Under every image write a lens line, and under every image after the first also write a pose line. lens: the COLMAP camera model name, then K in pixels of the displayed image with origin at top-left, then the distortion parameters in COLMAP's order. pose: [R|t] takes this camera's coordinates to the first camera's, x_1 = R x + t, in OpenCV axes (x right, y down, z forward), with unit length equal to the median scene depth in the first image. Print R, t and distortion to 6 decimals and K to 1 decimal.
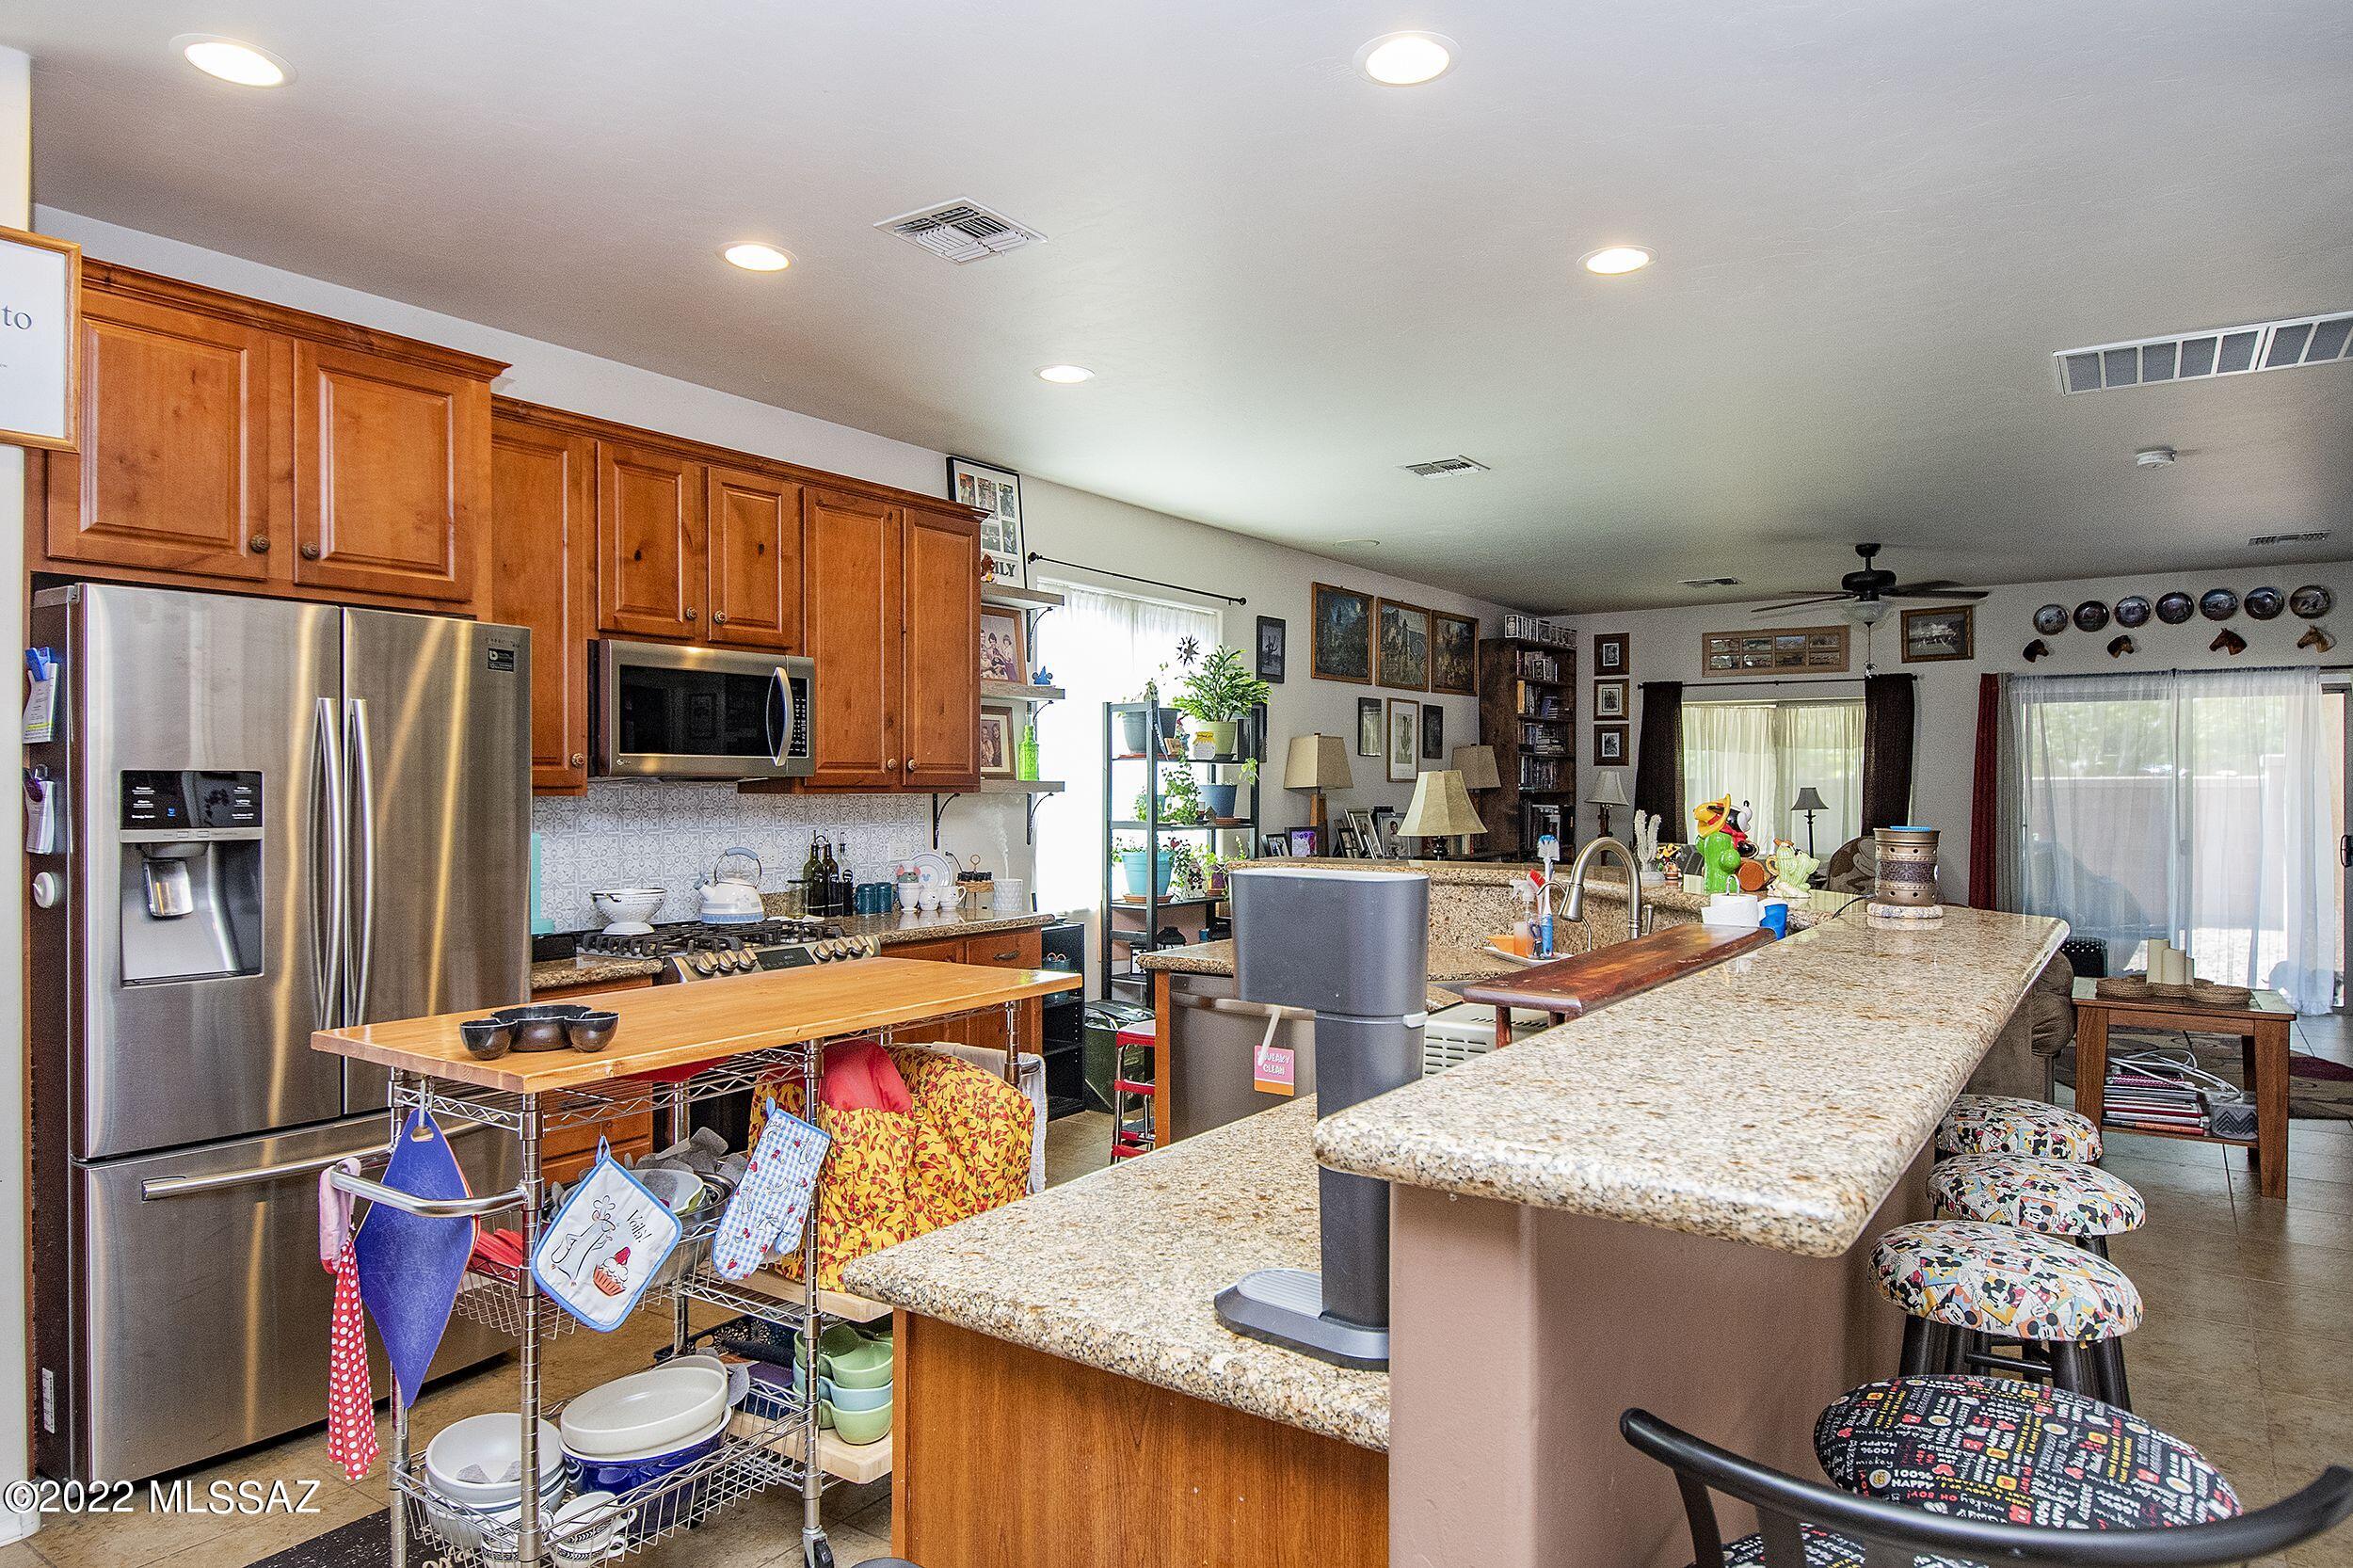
lens RADIAL K [[1416.3, 0, 1187.5], [0, 1416.3, 796.1], [0, 0, 1]] dist [0.015757, -0.020373]
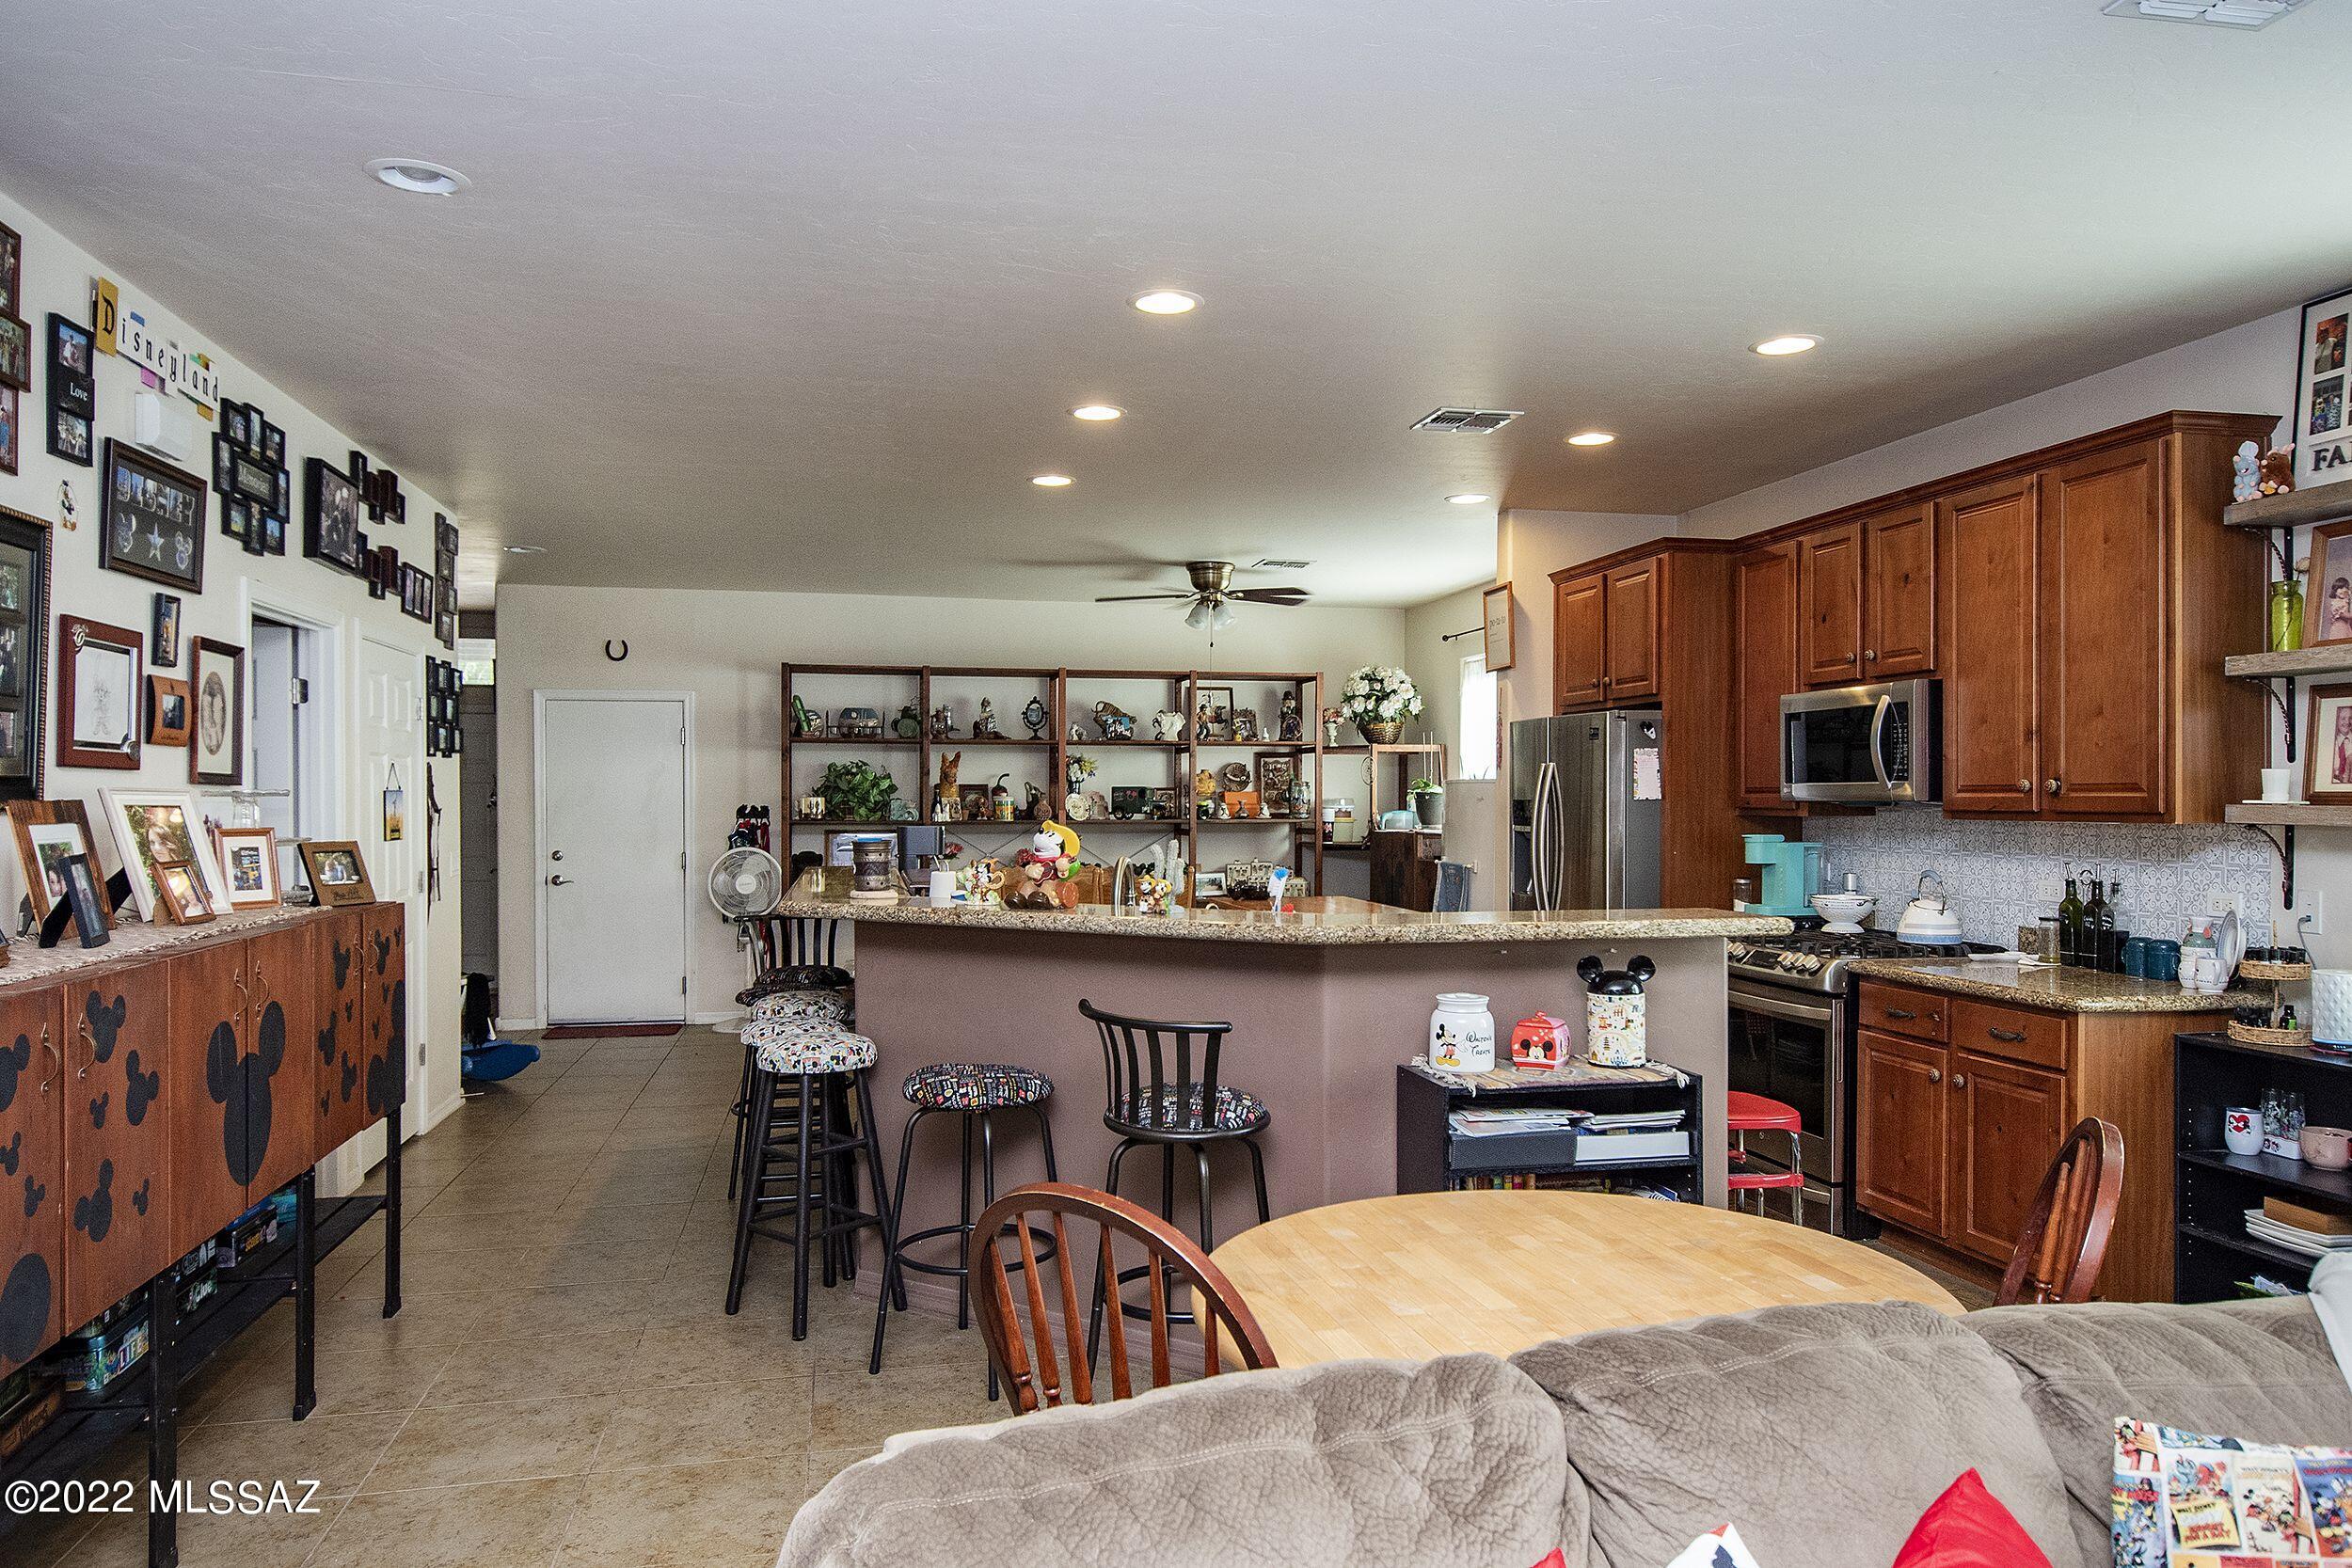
lens RADIAL K [[1591.4, 0, 1191.6], [0, 1591.4, 796.2], [0, 0, 1]] dist [0.021555, -0.011875]
pose [[-0.688981, -0.001422, -0.724778, 0.636970], [-0.007265, 0.999961, 0.004945, -0.013624], [0.724743, 0.008673, -0.688965, 1.016133]]
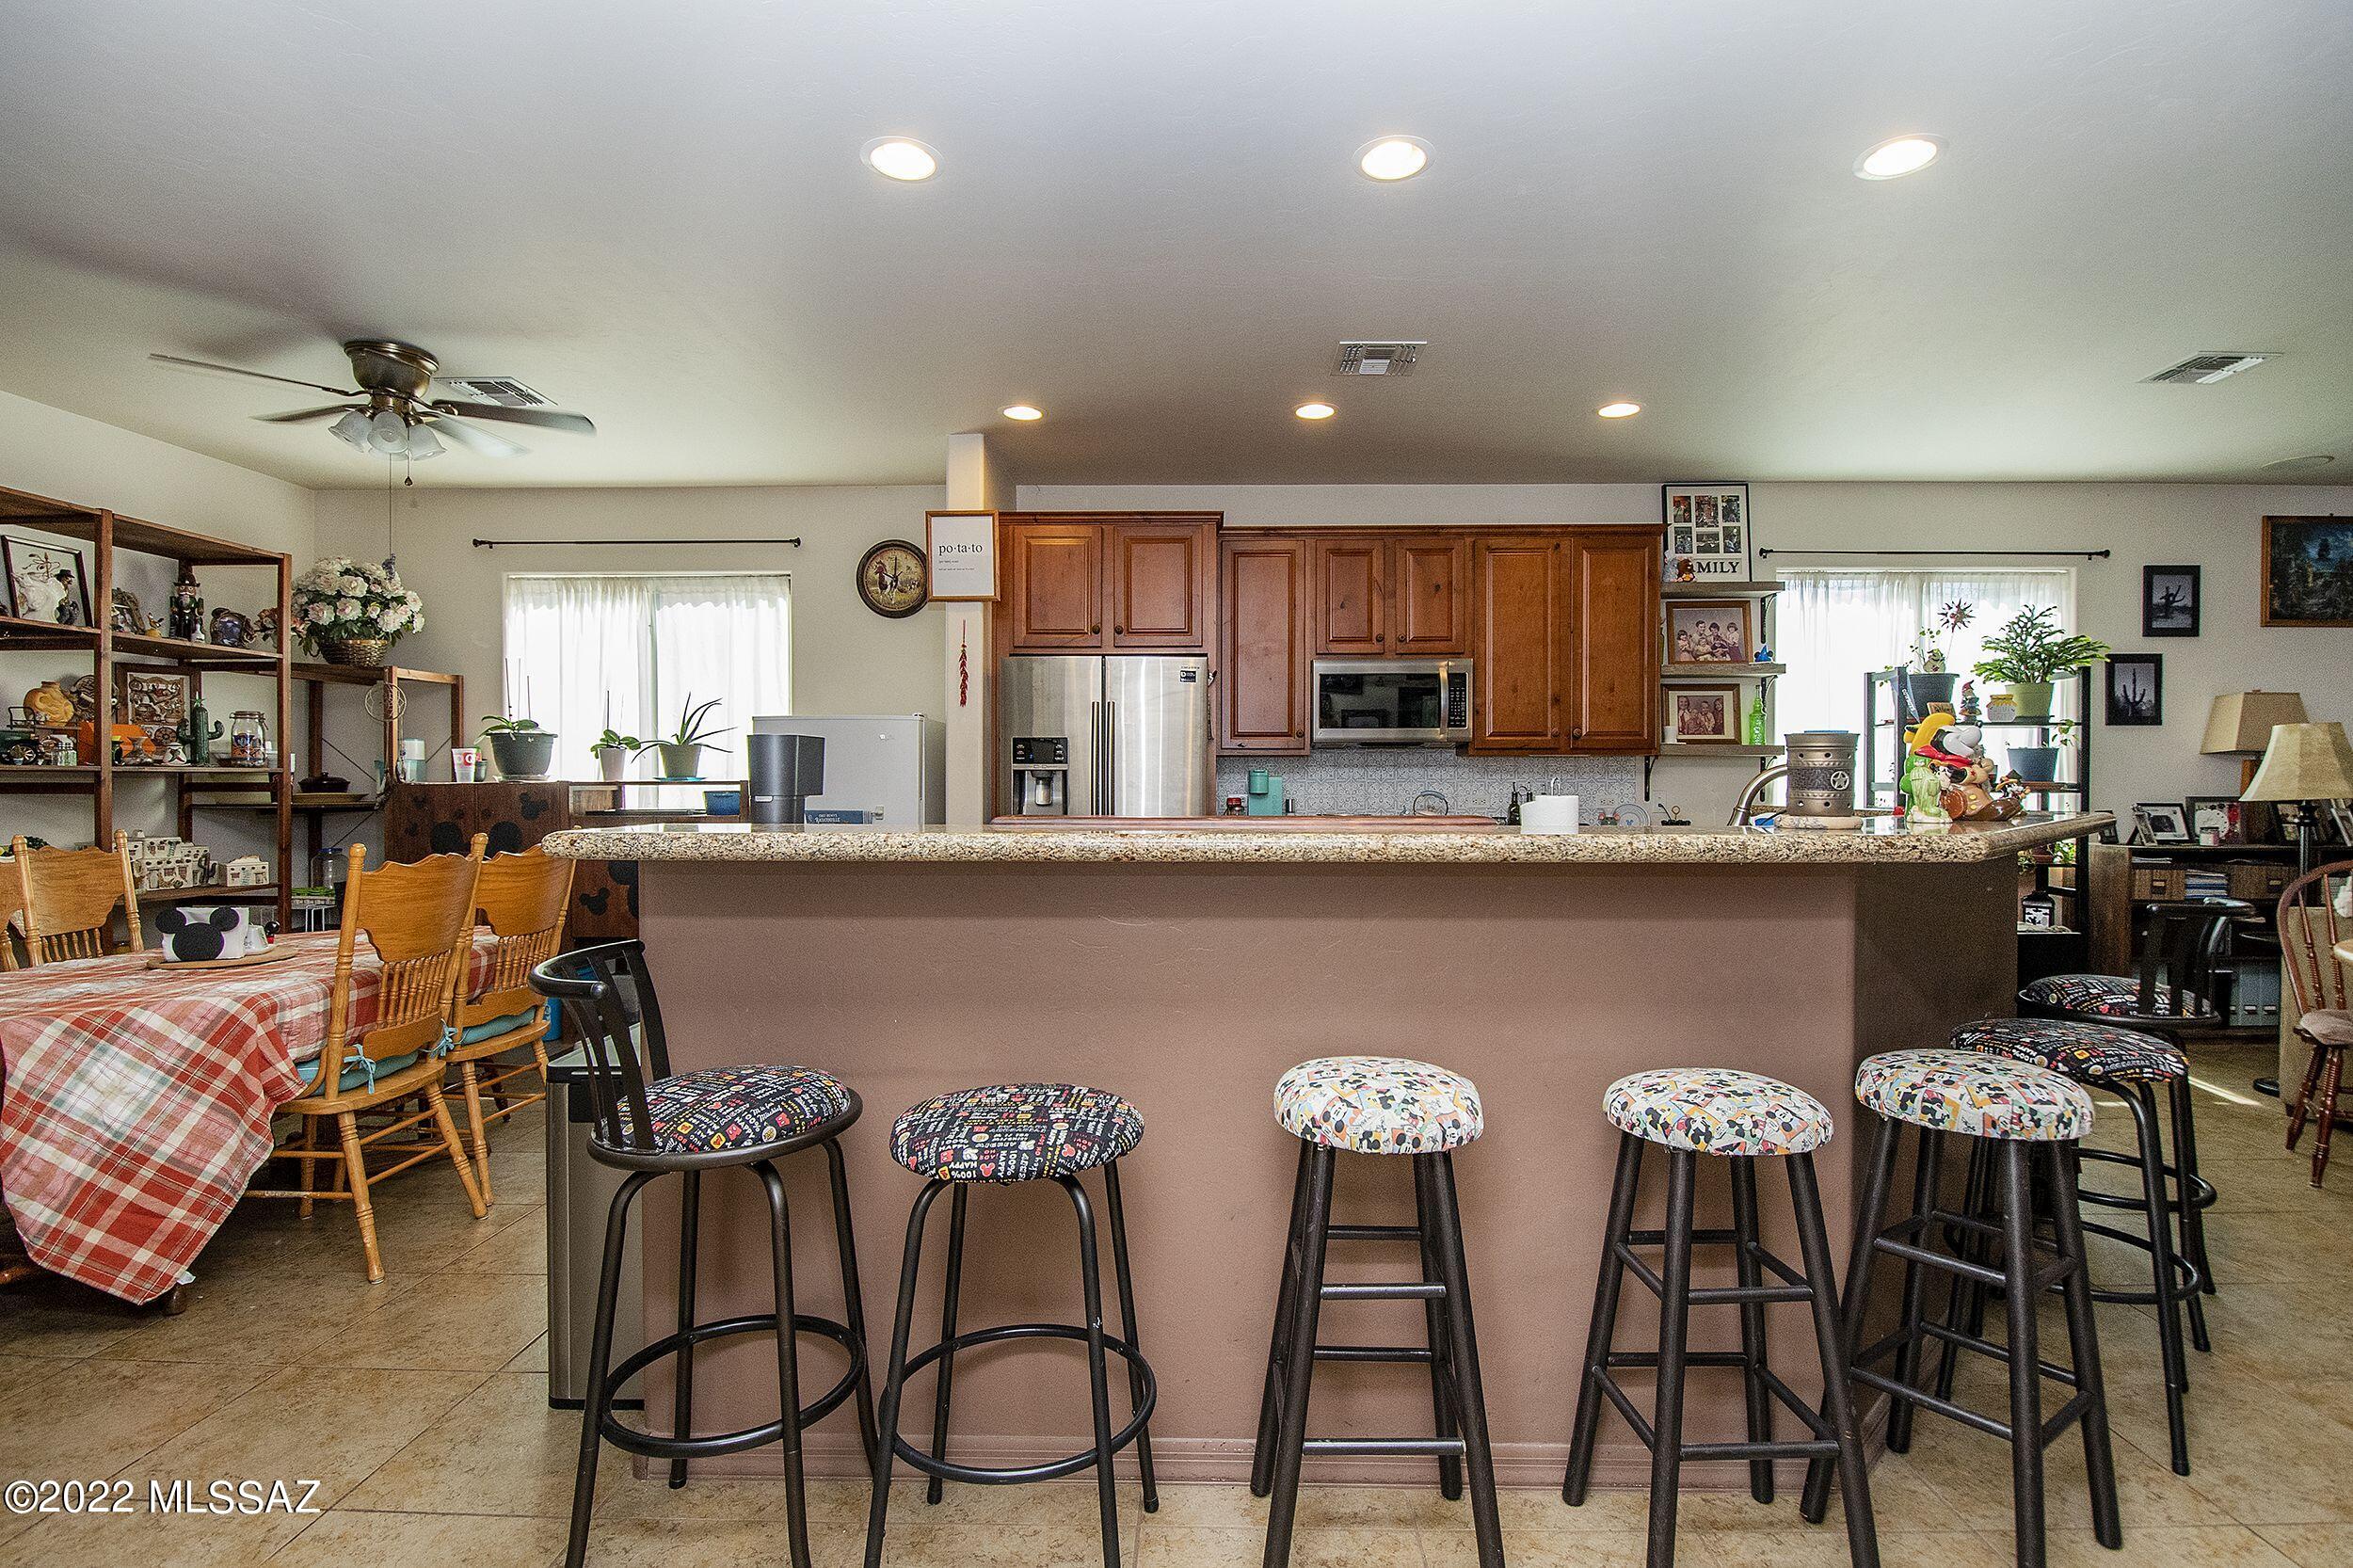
lens RADIAL K [[1109.6, 0, 1198.6], [0, 1109.6, 794.9], [0, 0, 1]] dist [0.000893, -0.014476]
pose [[0.548893, 0.007758, -0.835856, 0.373519], [-0.007678, 0.999962, 0.004239, 0.026841], [0.835857, 0.004091, 0.548932, 0.117567]]
